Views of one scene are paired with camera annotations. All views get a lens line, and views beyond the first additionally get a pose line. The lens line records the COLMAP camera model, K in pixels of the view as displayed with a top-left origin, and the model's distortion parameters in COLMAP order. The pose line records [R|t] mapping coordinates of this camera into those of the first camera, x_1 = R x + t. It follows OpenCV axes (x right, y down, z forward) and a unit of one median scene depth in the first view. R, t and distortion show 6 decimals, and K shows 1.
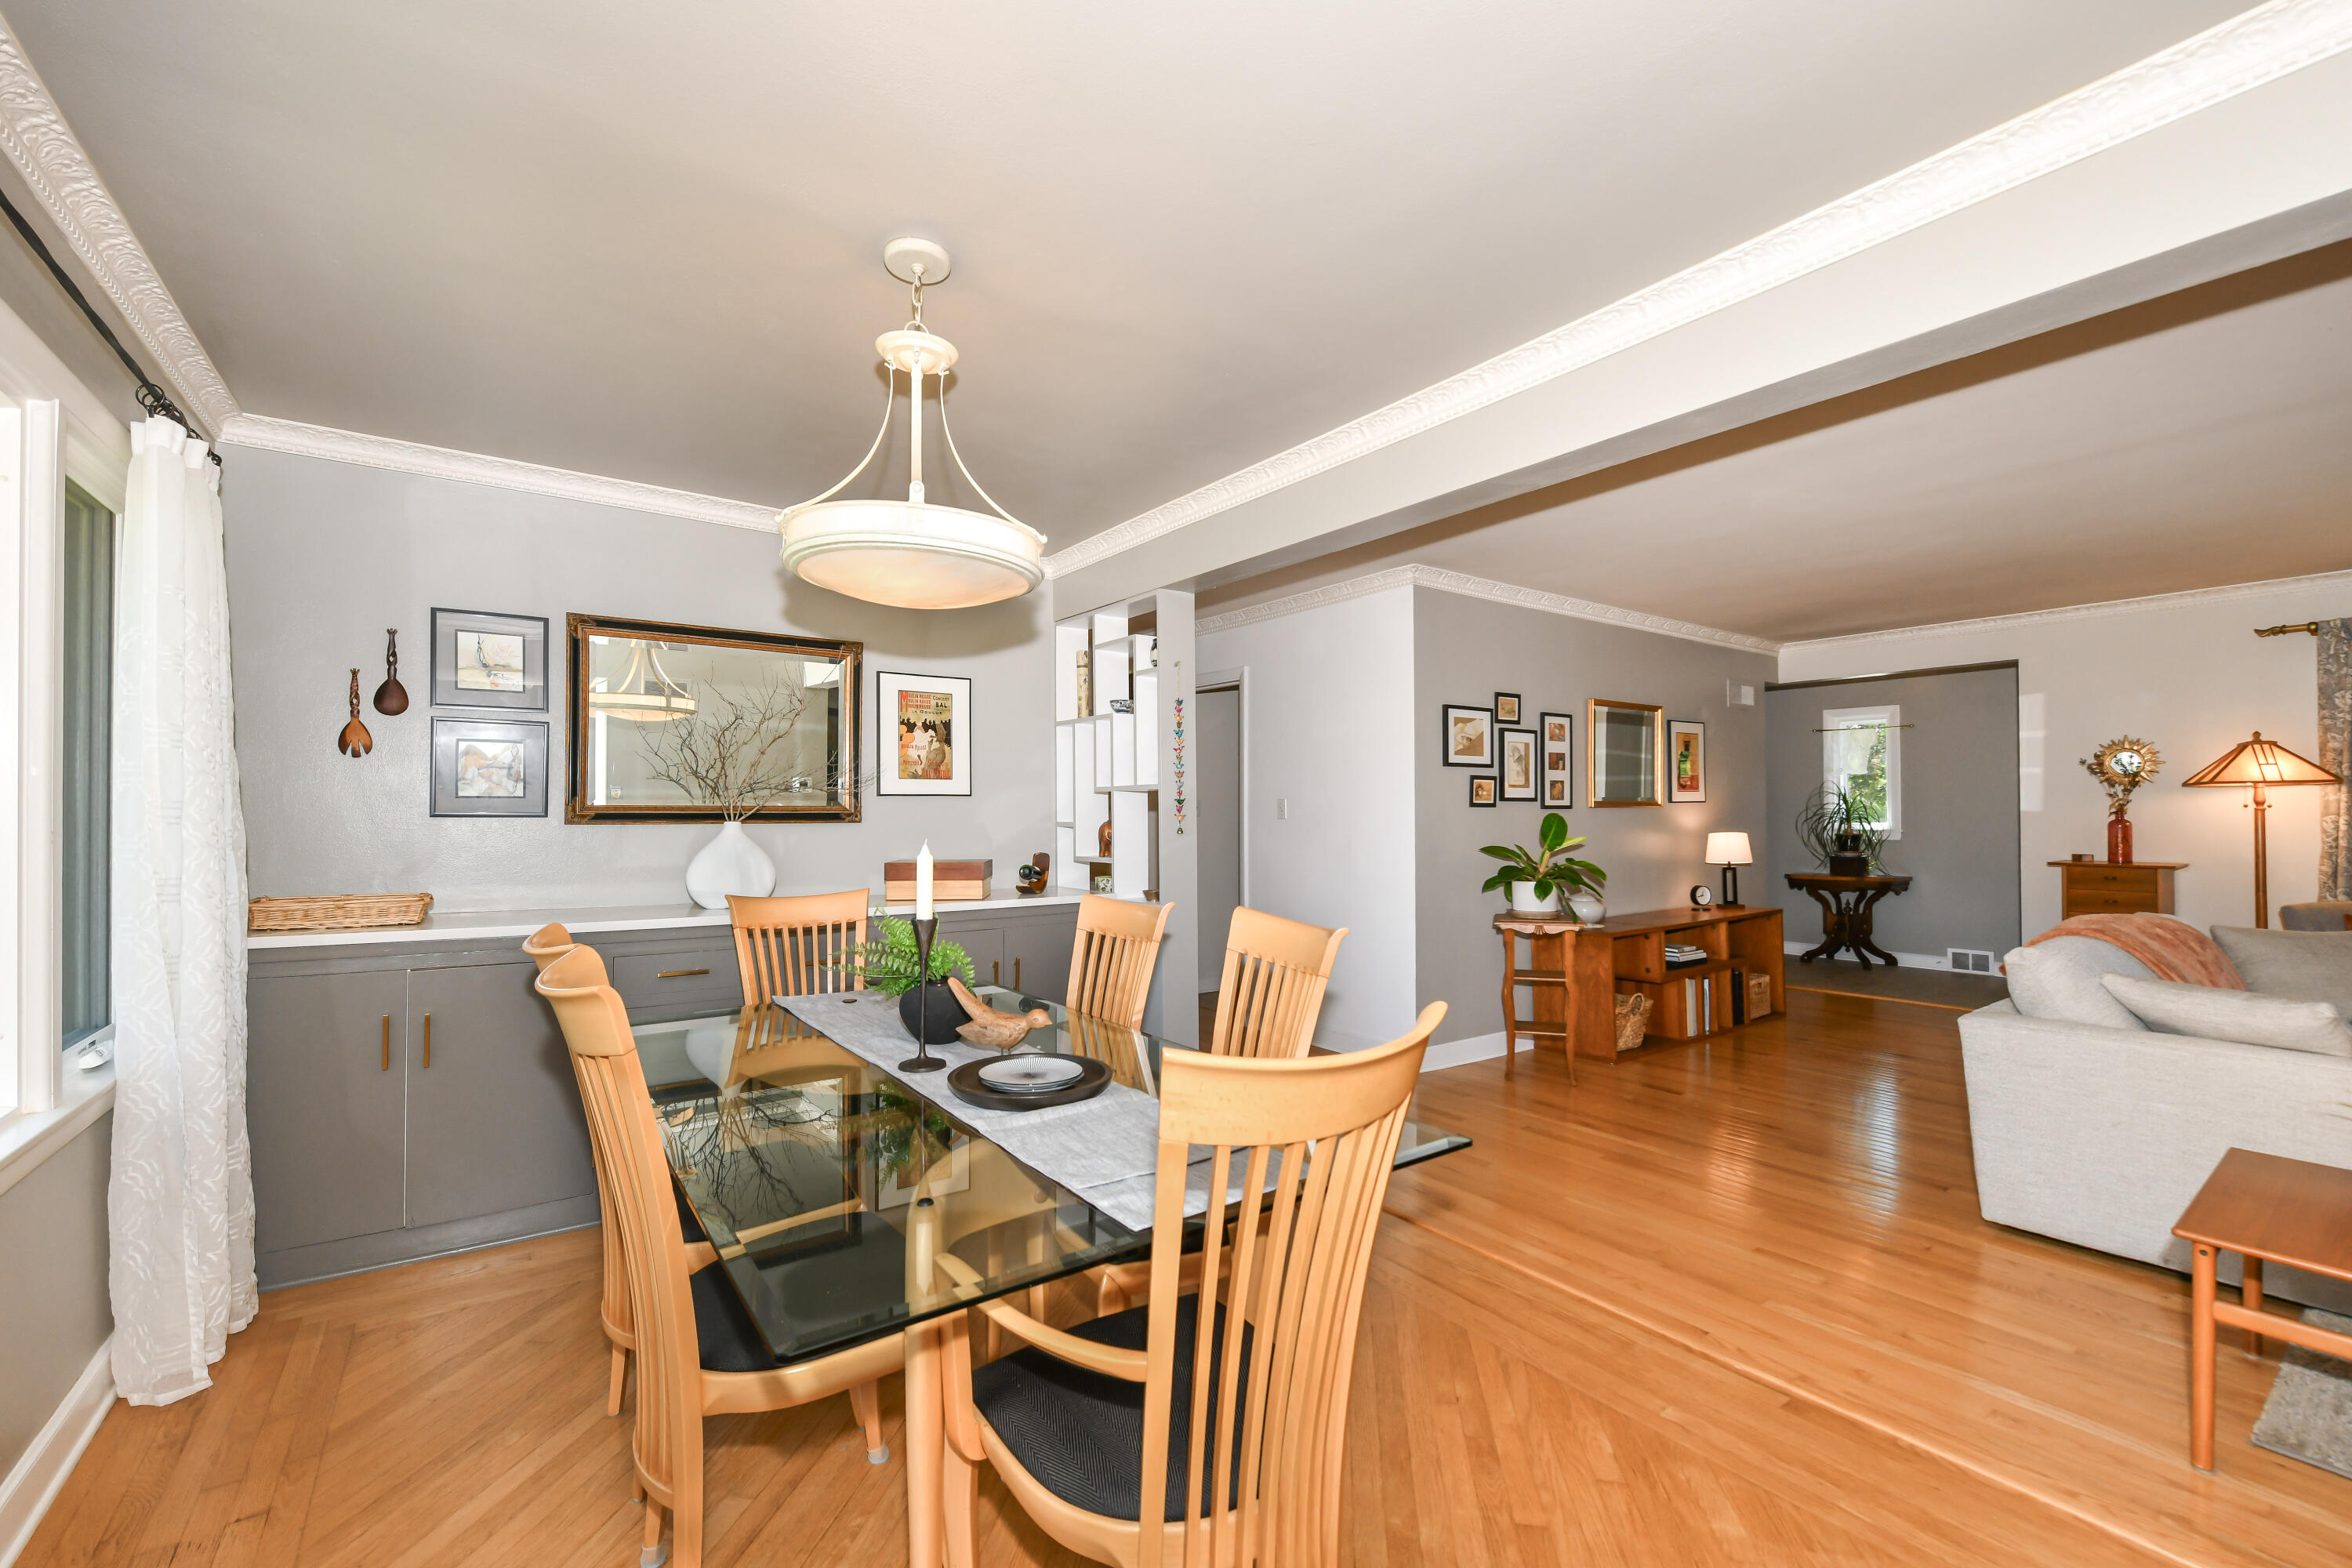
lens RADIAL K [[1005.4, 0, 1165.8], [0, 1005.4, 801.4], [0, 0, 1]] dist [-0.000802, -0.000177]
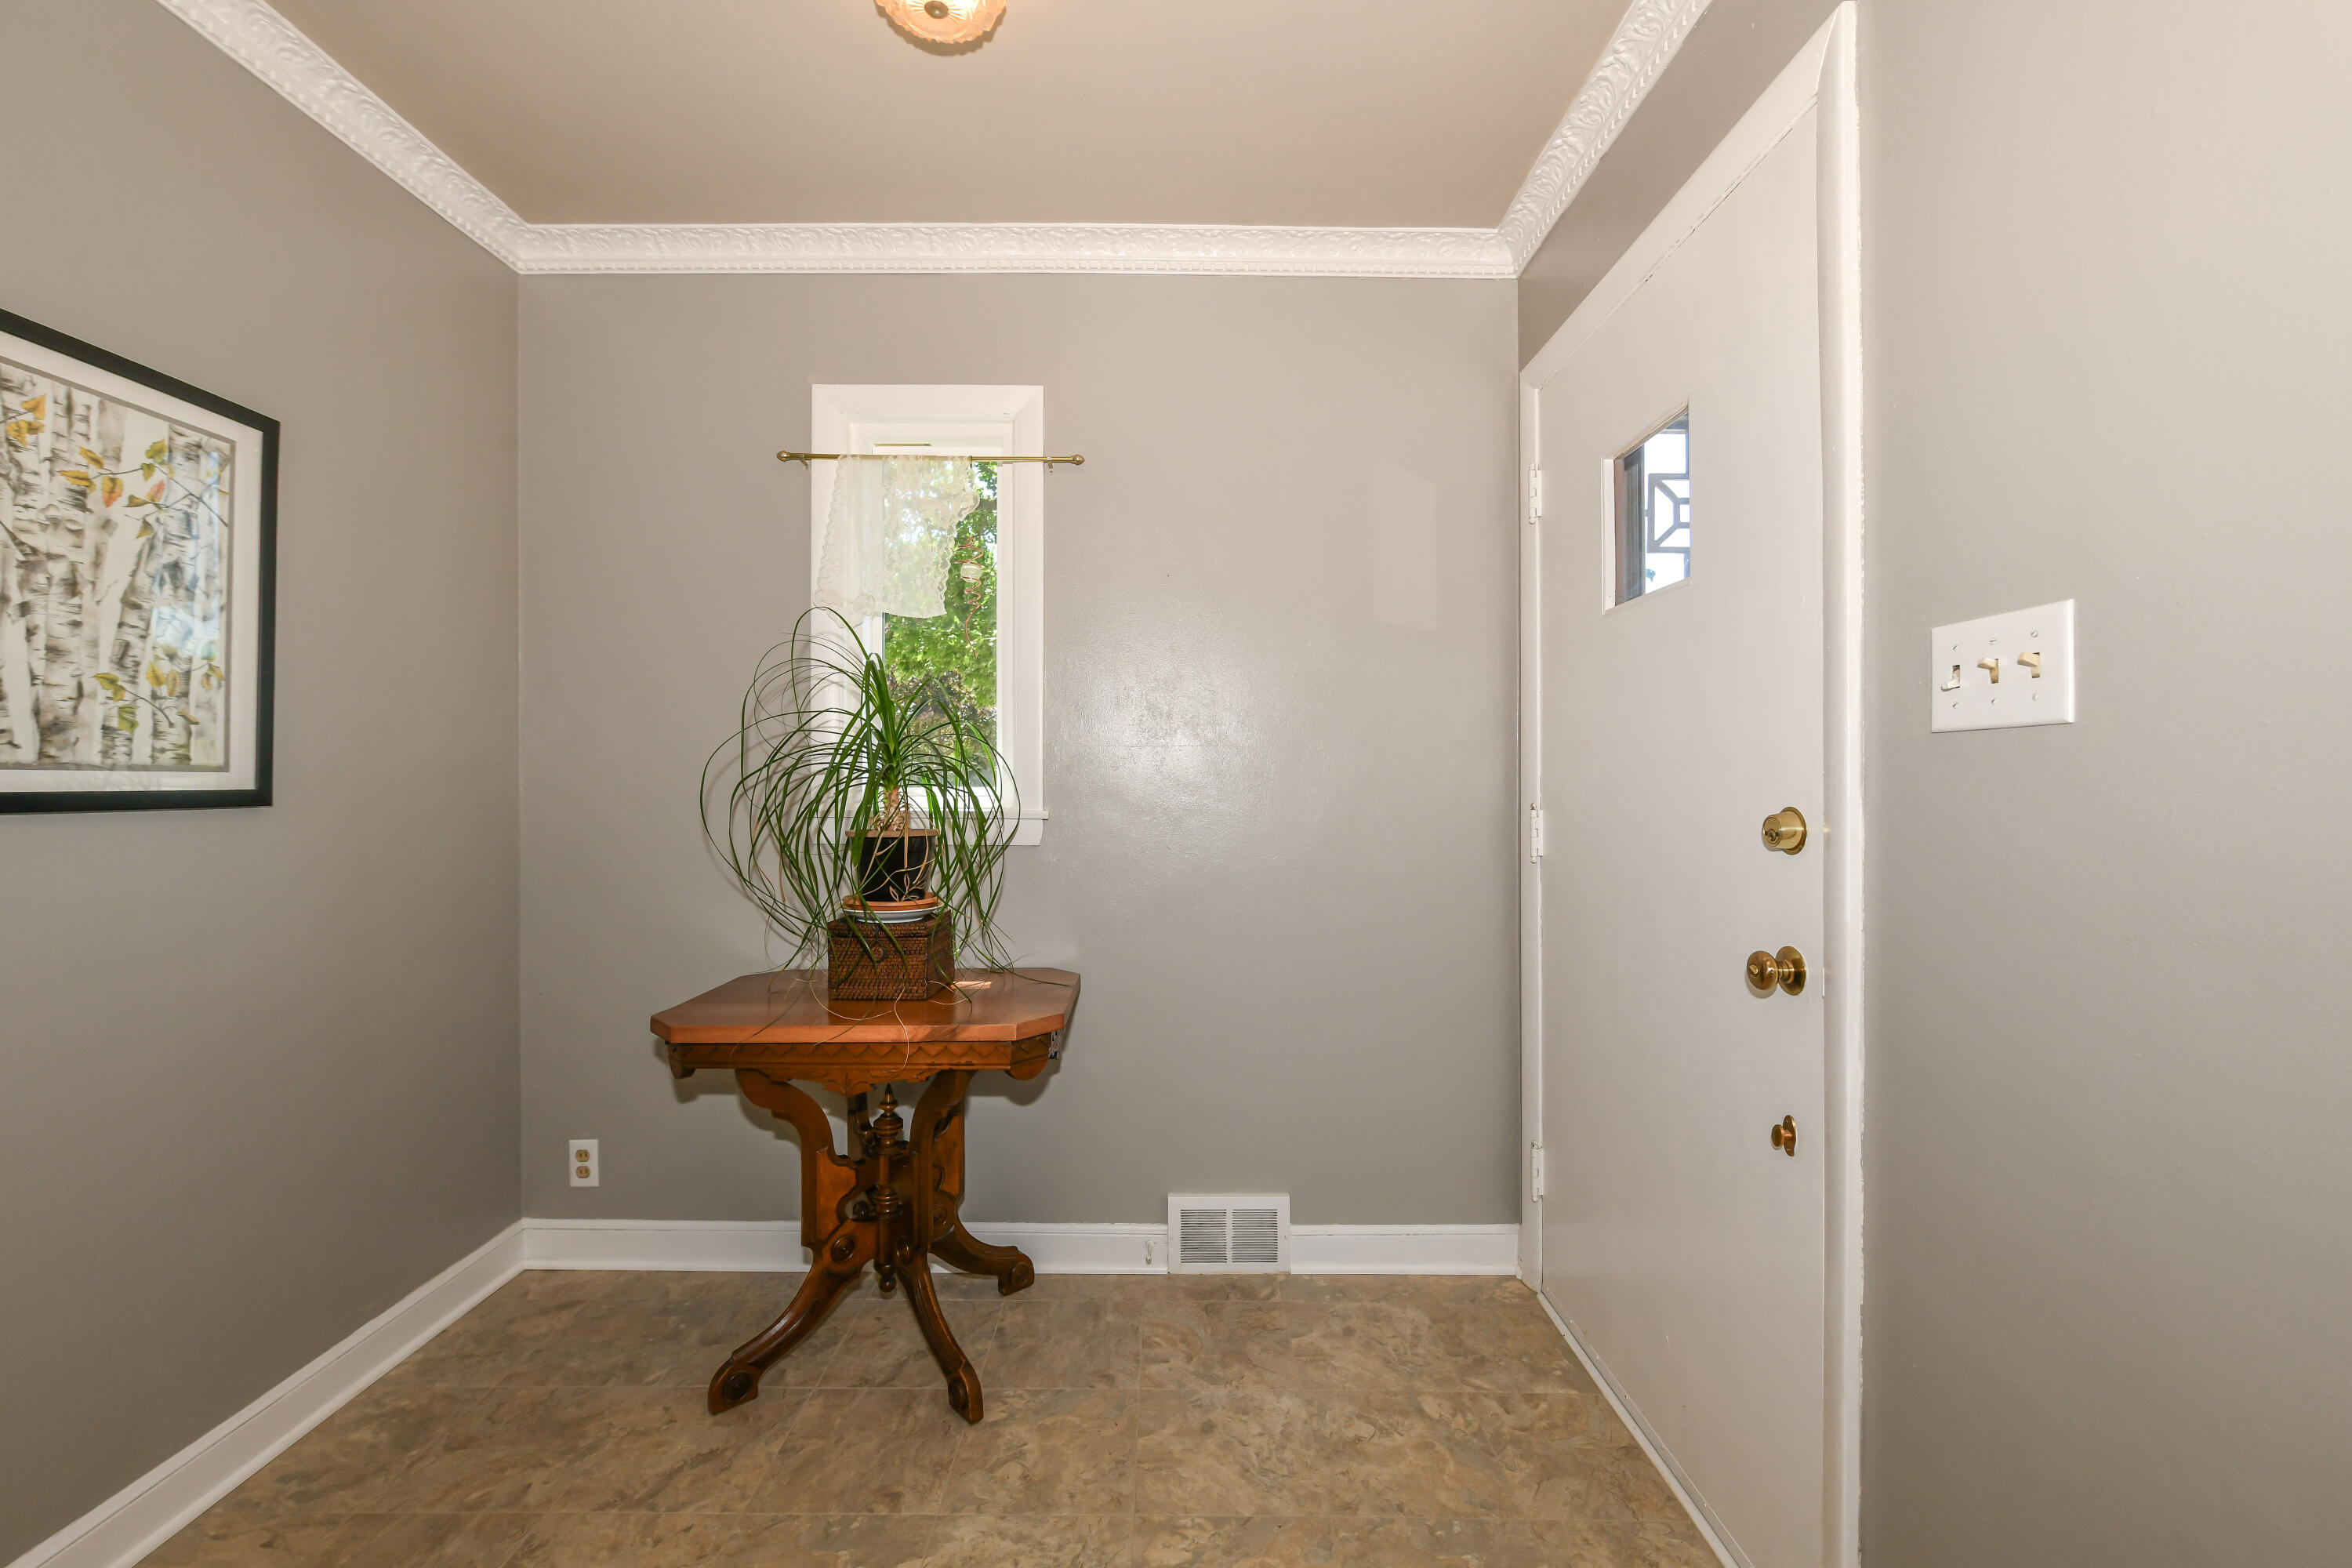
lens RADIAL K [[946.1, 0, 1172.2], [0, 946.1, 781.4], [0, 0, 1]] dist [0.000116, 0.000042]
pose [[0.549255, 0.004280, 0.835644, 0.515910], [-0.009117, 0.999958, 0.000871, 0.018723], [-0.835605, -0.008097, 0.549271, 0.807444]]
